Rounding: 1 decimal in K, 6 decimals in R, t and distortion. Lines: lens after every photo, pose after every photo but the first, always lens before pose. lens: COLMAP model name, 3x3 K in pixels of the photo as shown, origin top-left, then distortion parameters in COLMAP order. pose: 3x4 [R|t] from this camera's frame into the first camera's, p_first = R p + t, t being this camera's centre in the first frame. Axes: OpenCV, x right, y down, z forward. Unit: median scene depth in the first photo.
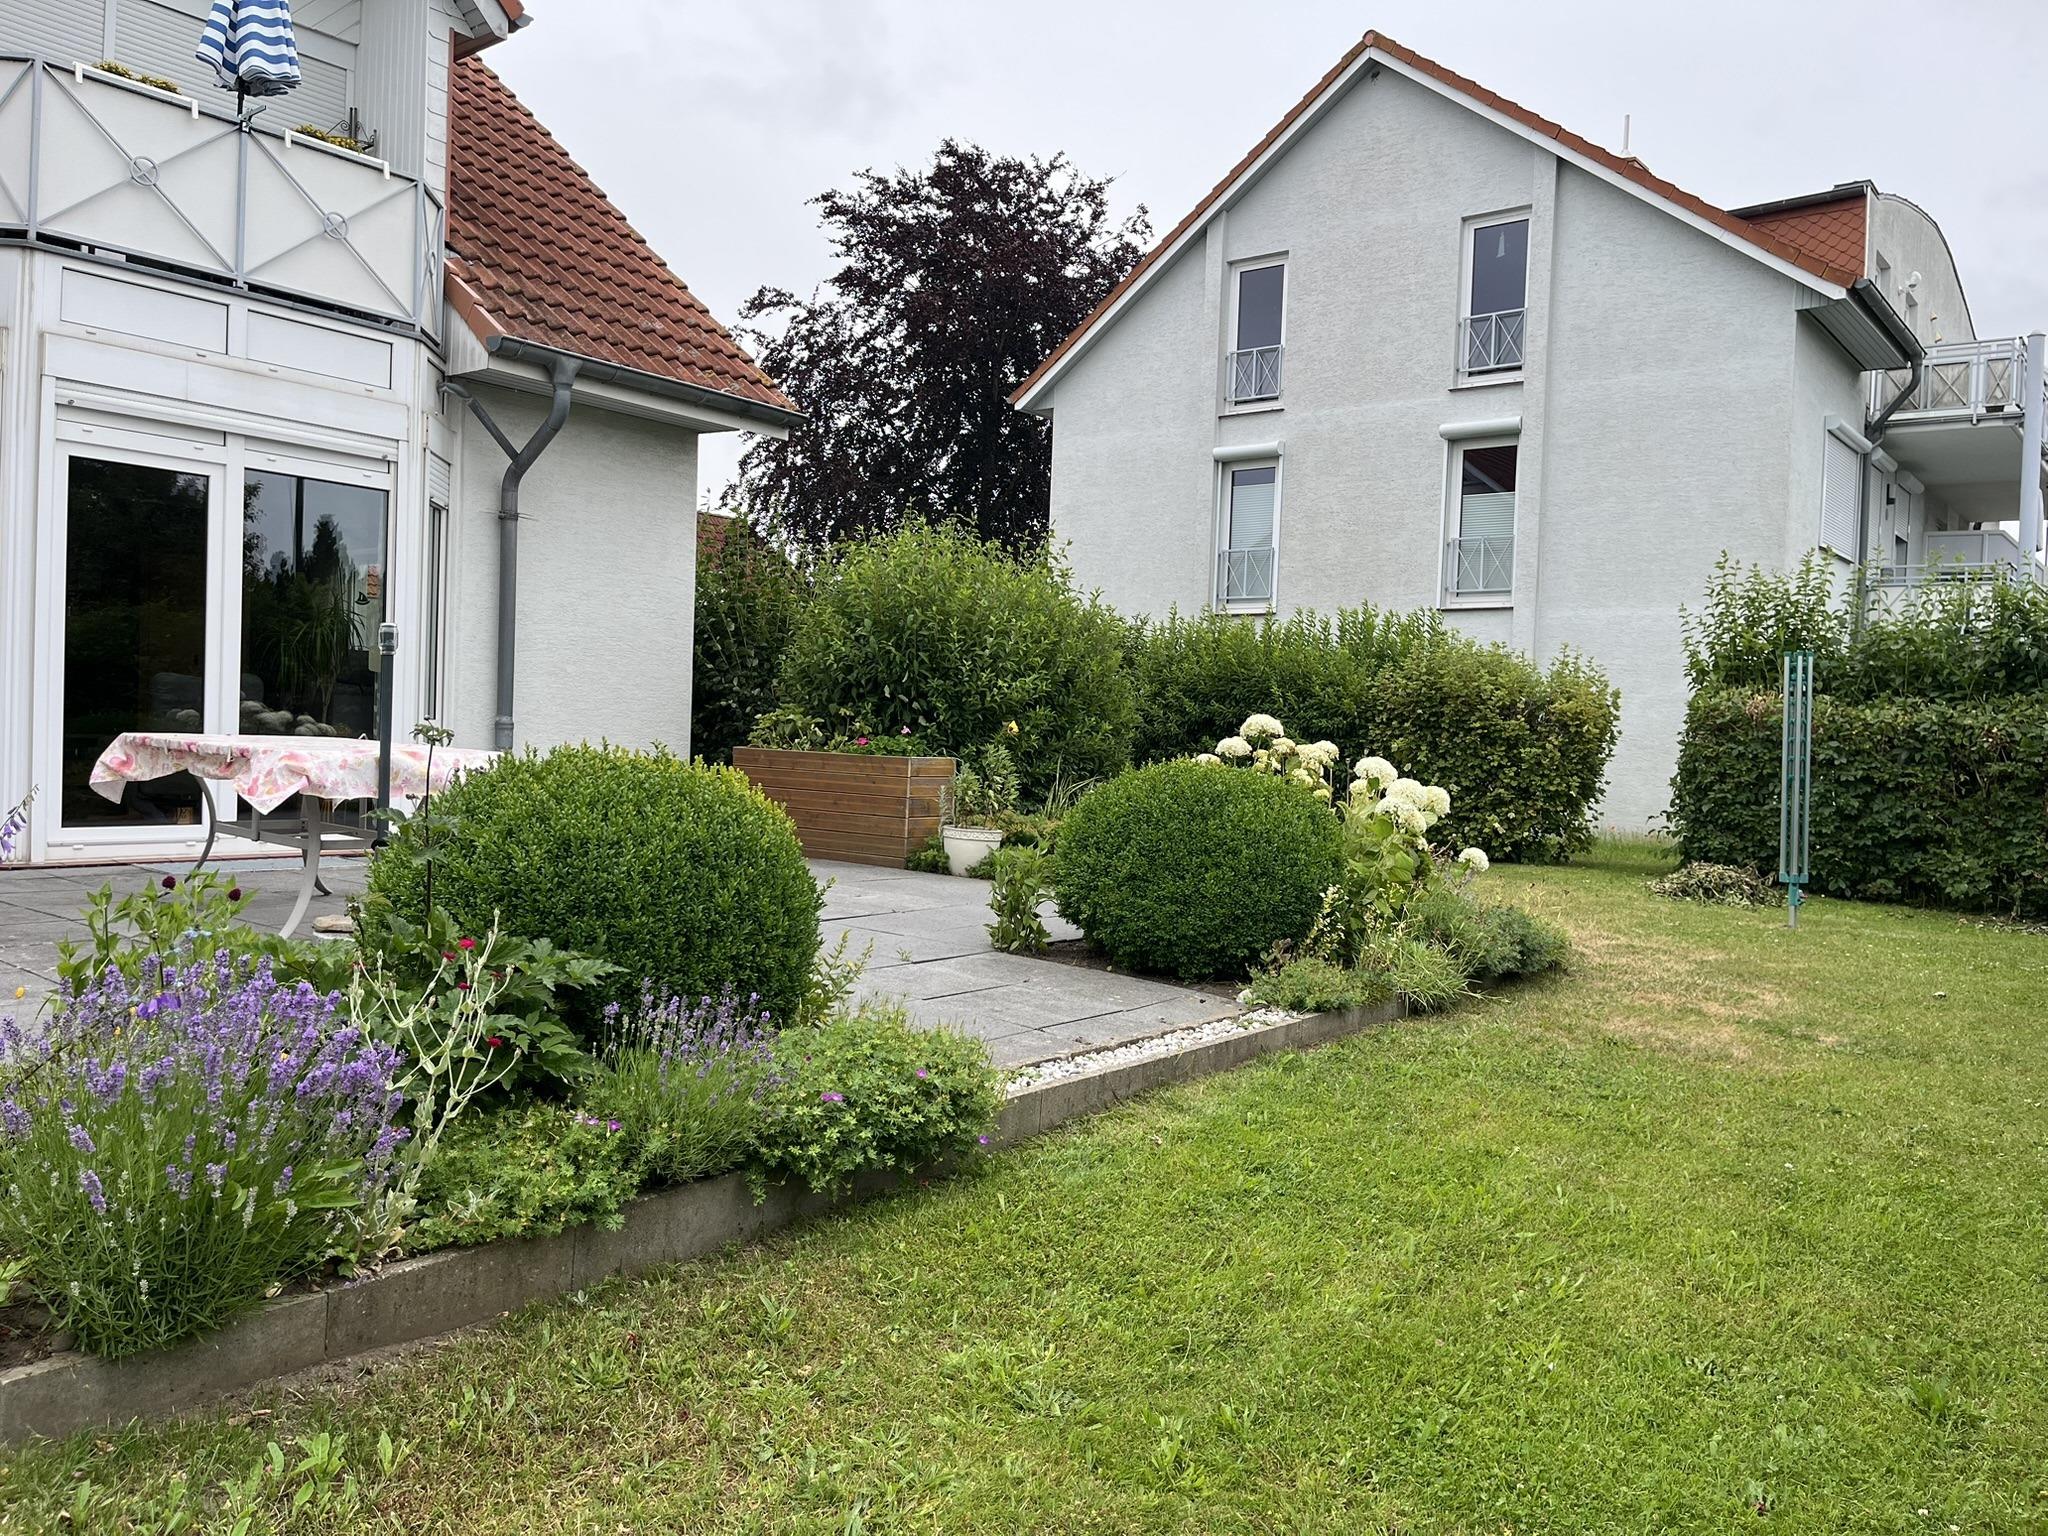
lens RADIAL K [[1552.2, 0, 1023.8], [0, 1552.2, 775.8], [0, 0, 1]] dist [0.040043, -0.081810]
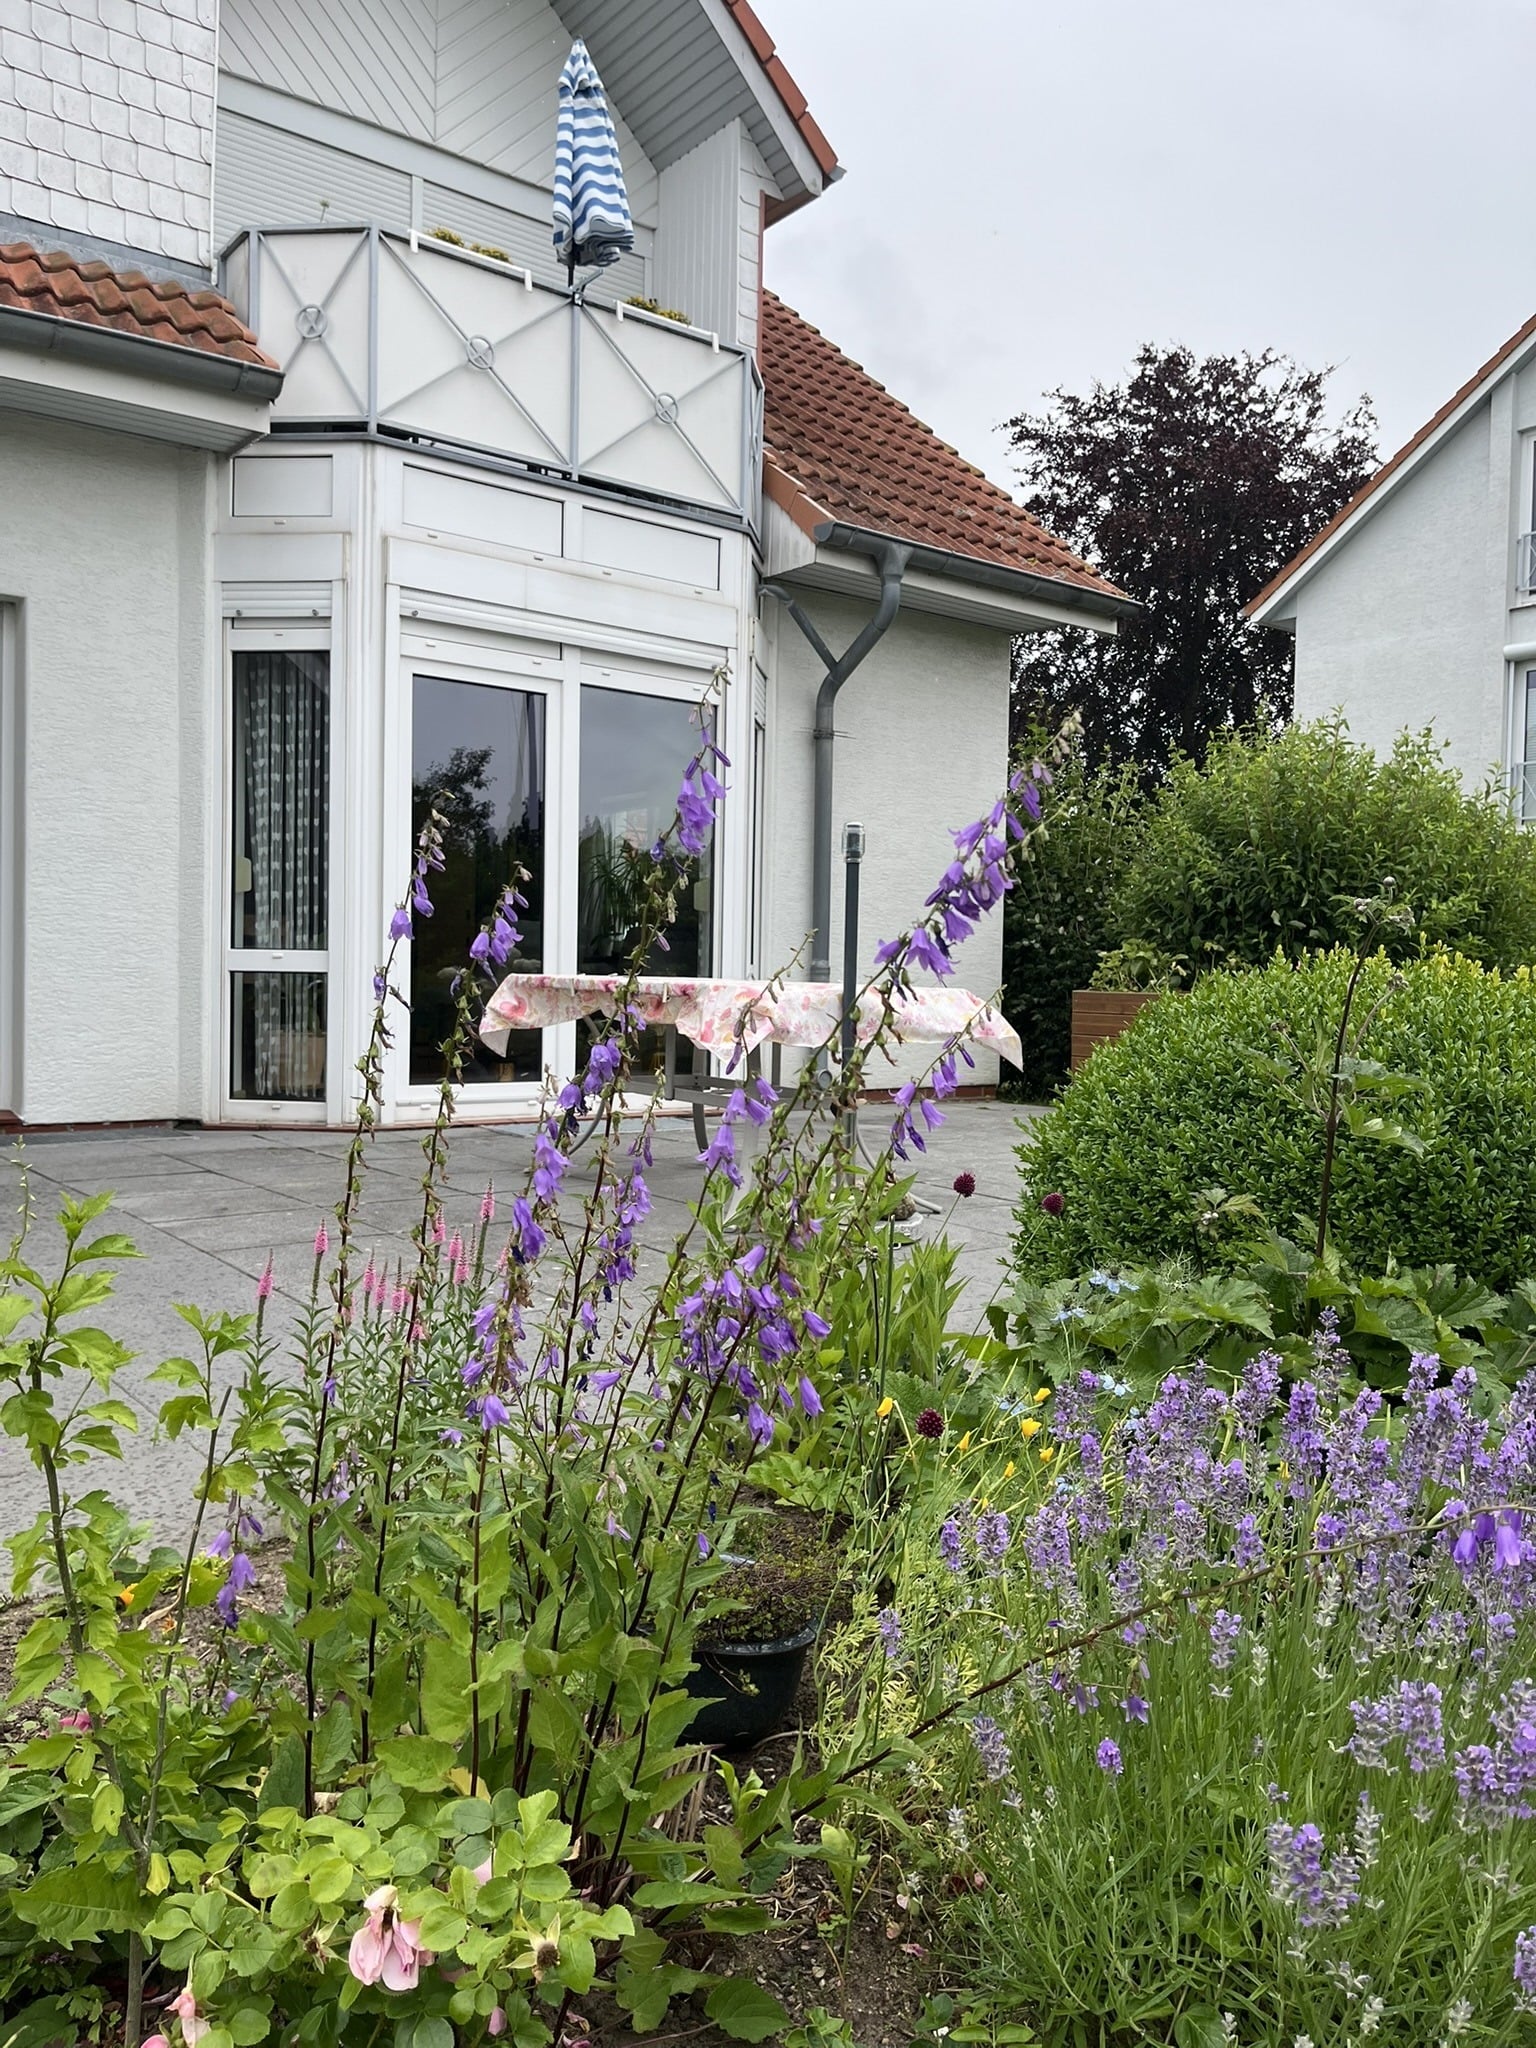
lens RADIAL K [[1552.2, 0, 752.1], [0, 1552.2, 1024.7], [0, 0, 1]] dist [0.040043, -0.081810]
pose [[0.967763, -0.010934, -0.251626, -0.149497], [0.009345, 0.999928, -0.007510, 0.005242], [0.251690, 0.004916, 0.967795, 0.132544]]
